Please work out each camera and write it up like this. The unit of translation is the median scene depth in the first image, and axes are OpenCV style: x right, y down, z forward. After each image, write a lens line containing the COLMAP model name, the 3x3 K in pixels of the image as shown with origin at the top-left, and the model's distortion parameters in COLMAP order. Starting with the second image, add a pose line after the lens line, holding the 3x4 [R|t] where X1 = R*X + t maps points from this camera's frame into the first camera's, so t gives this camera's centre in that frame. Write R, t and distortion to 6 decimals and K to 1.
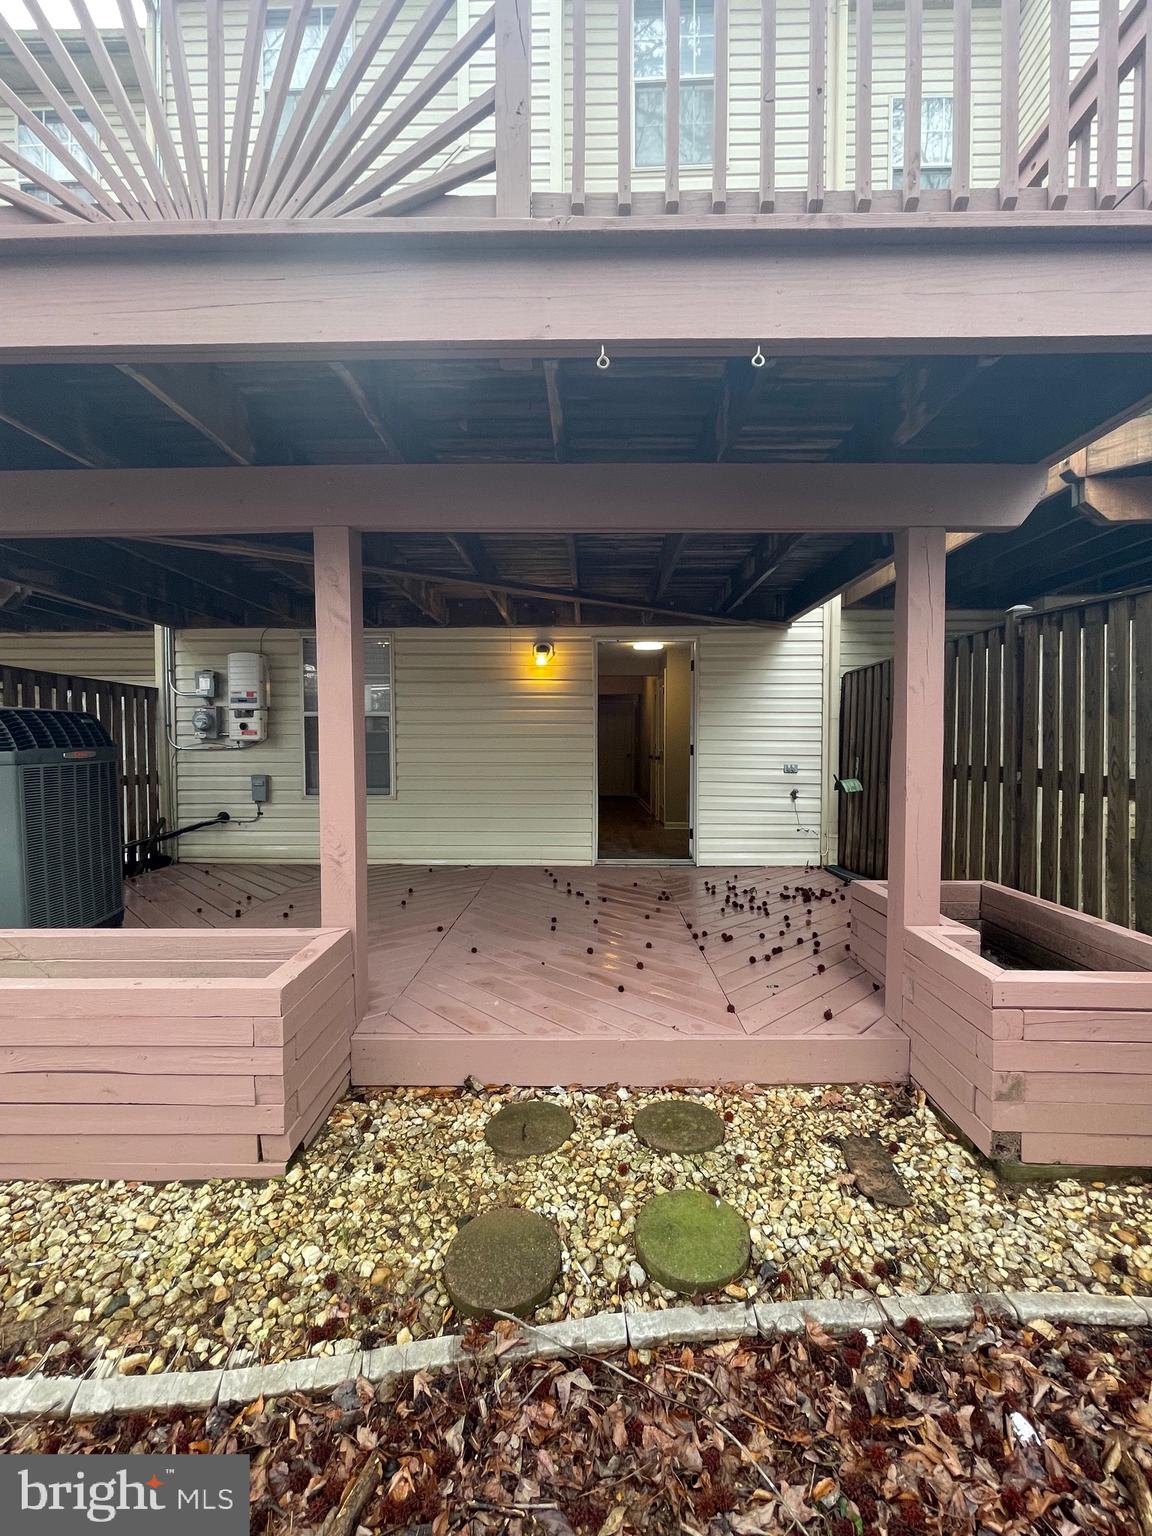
lens RADIAL K [[676.1, 0, 576.7], [0, 676.1, 766.3], [0, 0, 1]] dist [-0.002070, 0.000011]
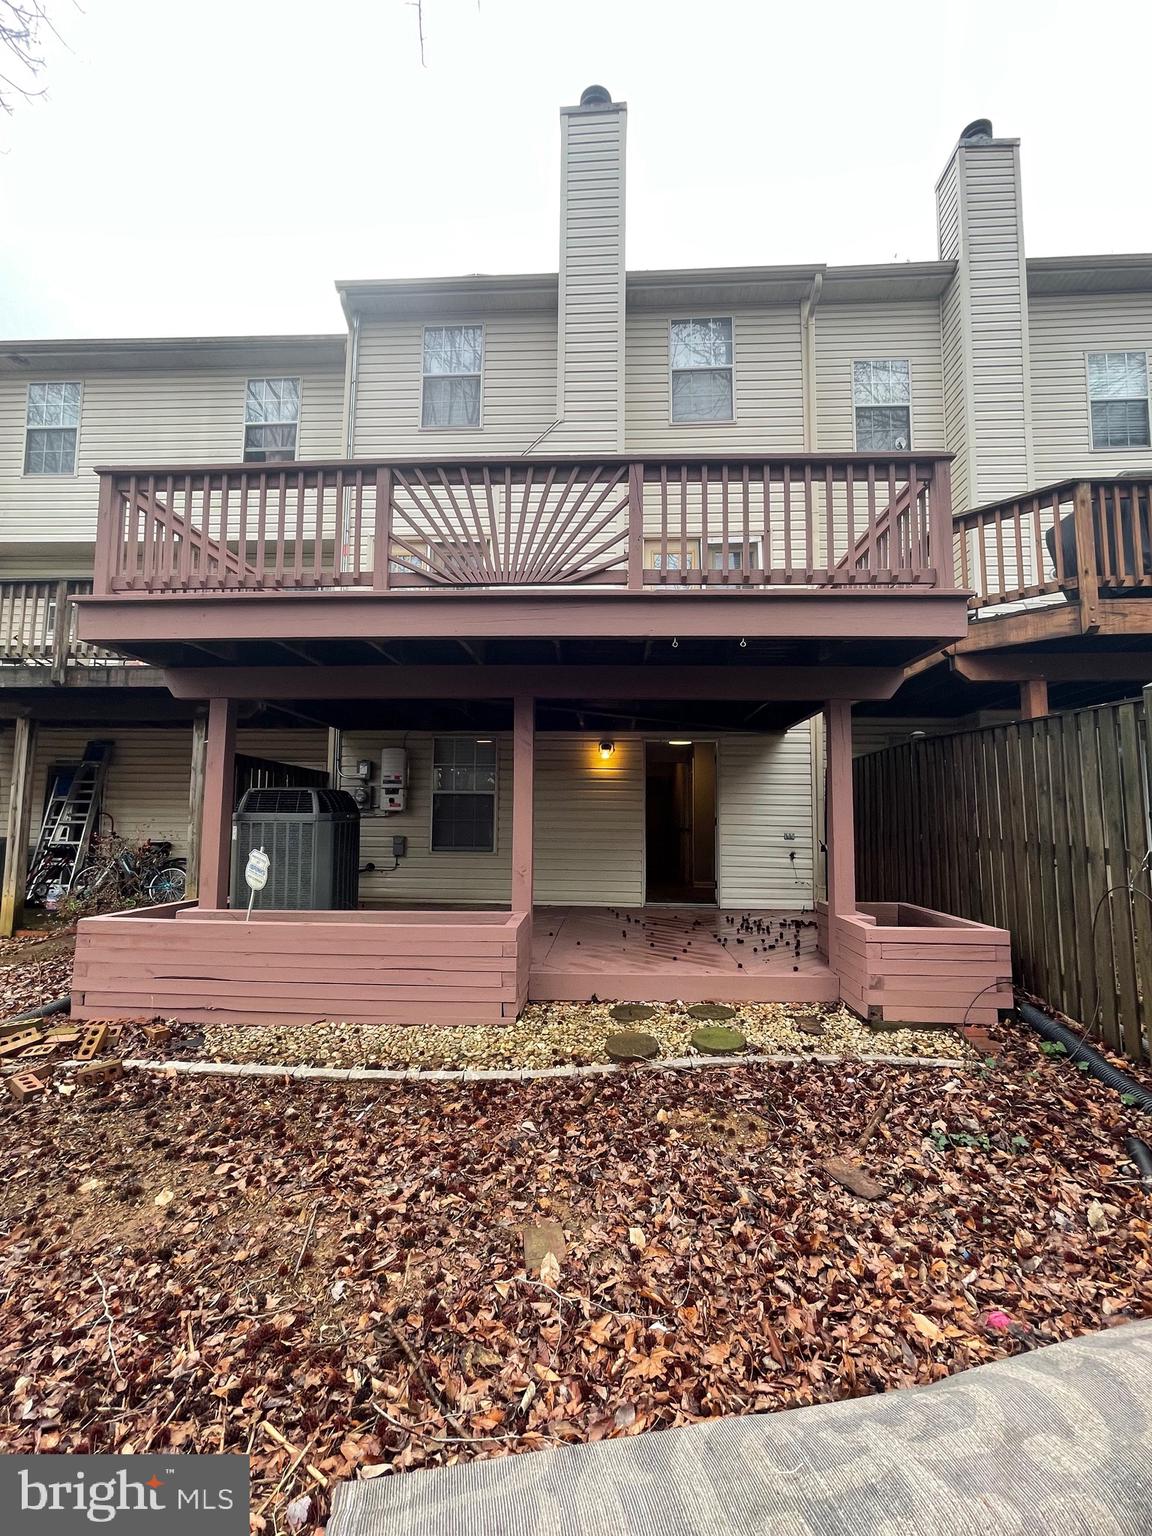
lens RADIAL K [[676.1, 0, 578.5], [0, 676.1, 765.2], [0, 0, 1]] dist [-0.002070, 0.000011]
pose [[0.999478, 0.009535, -0.030877, -0.152786], [-0.013058, 0.993164, -0.115993, 0.058417], [0.029560, 0.116336, 0.992770, -0.876932]]
